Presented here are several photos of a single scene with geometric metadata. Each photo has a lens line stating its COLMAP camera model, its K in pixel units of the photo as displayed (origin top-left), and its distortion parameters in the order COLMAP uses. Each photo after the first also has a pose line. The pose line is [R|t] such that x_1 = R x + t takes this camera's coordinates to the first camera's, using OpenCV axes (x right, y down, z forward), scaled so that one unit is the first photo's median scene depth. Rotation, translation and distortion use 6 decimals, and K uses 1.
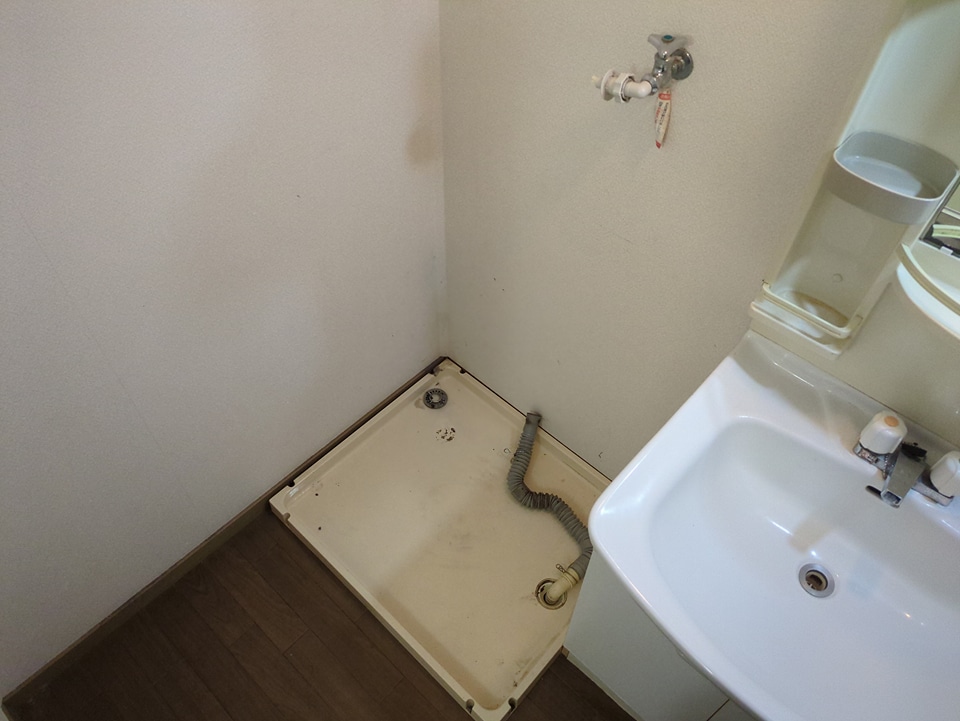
lens RADIAL K [[698.9, 0, 498.4], [0, 698.9, 342.7], [0, 0, 1]] dist [-0.000828, -0.000754]
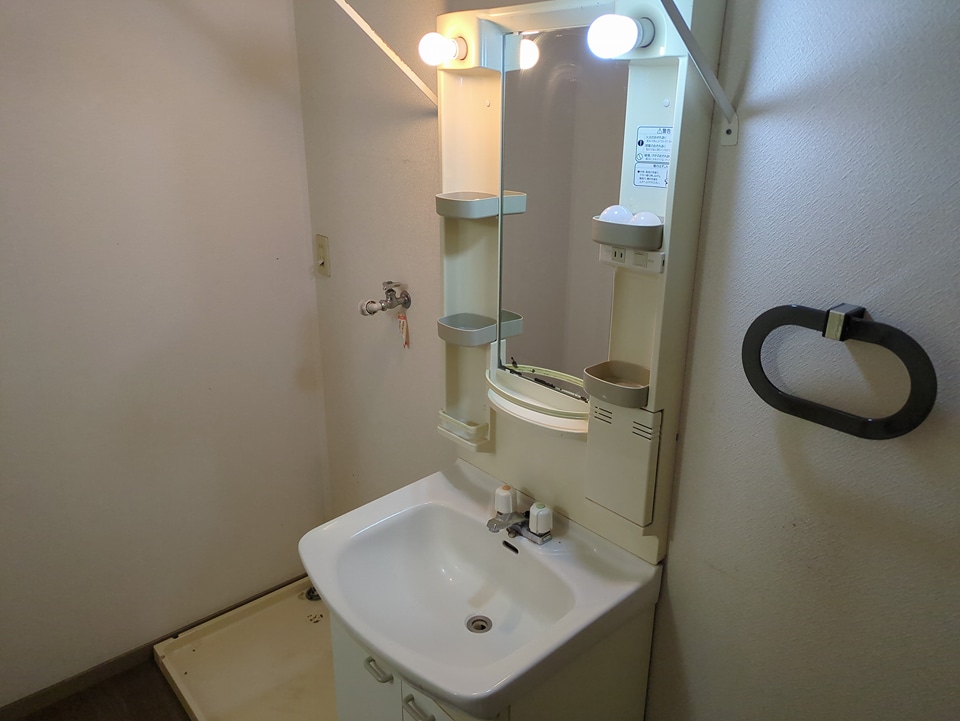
lens RADIAL K [[717.1, 0, 480.0], [0, 717.1, 360.5], [0, 0, 1]] dist [0.057253, -0.055105]
pose [[0.991770, 0.020239, -0.126420, 0.608702], [-0.080463, 0.866582, -0.492505, 0.574288], [0.099585, 0.498624, 0.861079, -0.461854]]
